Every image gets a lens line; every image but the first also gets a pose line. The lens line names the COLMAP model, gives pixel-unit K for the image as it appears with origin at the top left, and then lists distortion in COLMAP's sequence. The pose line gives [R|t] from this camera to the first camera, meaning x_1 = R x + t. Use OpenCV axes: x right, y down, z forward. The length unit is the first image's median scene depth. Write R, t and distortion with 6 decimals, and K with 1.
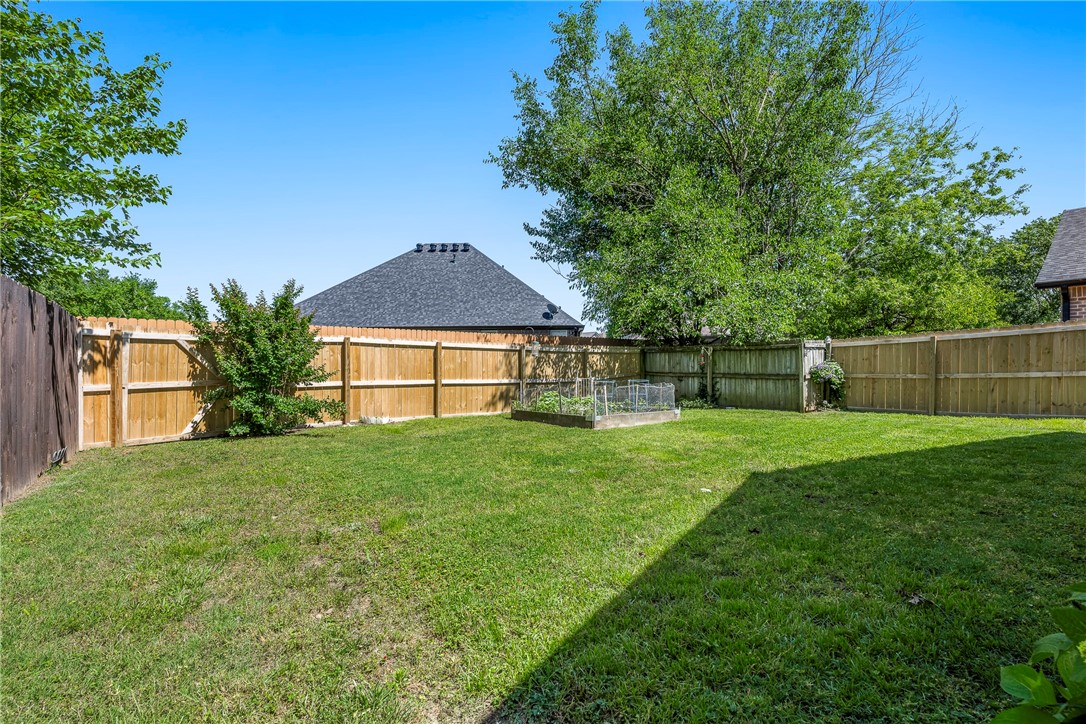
lens RADIAL K [[487.1, 0, 543.0], [0, 487.1, 362.0], [0, 0, 1]] dist [0.000463, -0.000133]
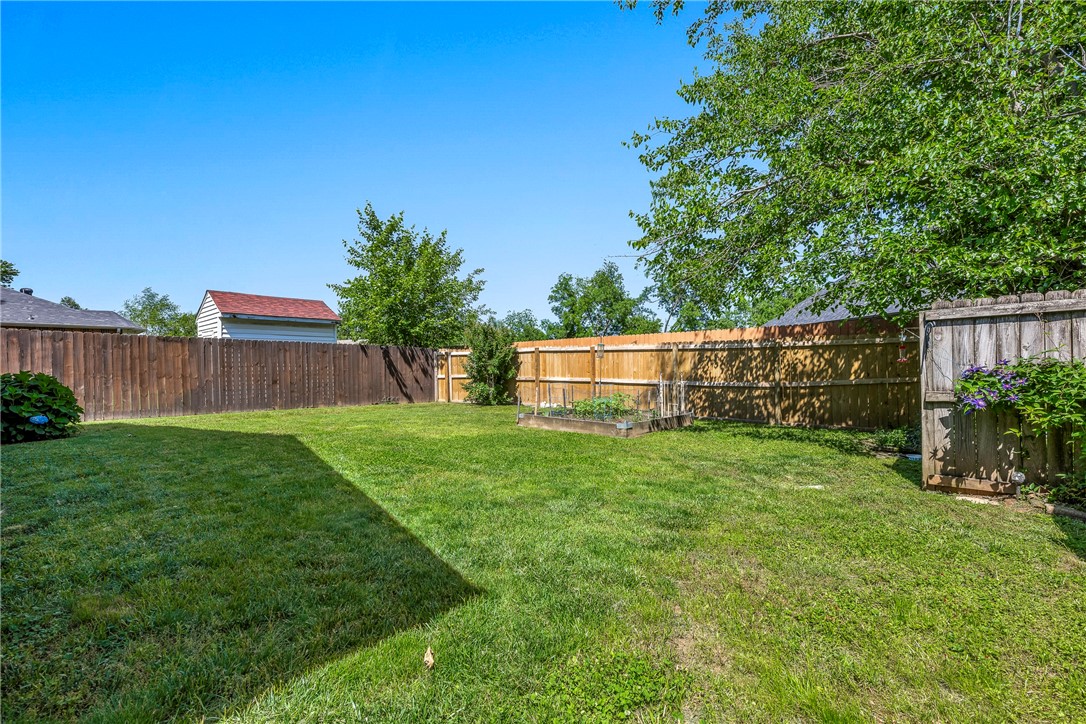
lens RADIAL K [[487.1, 0, 543.0], [0, 487.1, 362.0], [0, 0, 1]] dist [0.000463, -0.000133]
pose [[0.170649, -0.005321, -0.985318, 0.876175], [0.016370, 0.999863, -0.002564, -0.002019], [0.985196, -0.015692, 0.170713, 0.629782]]
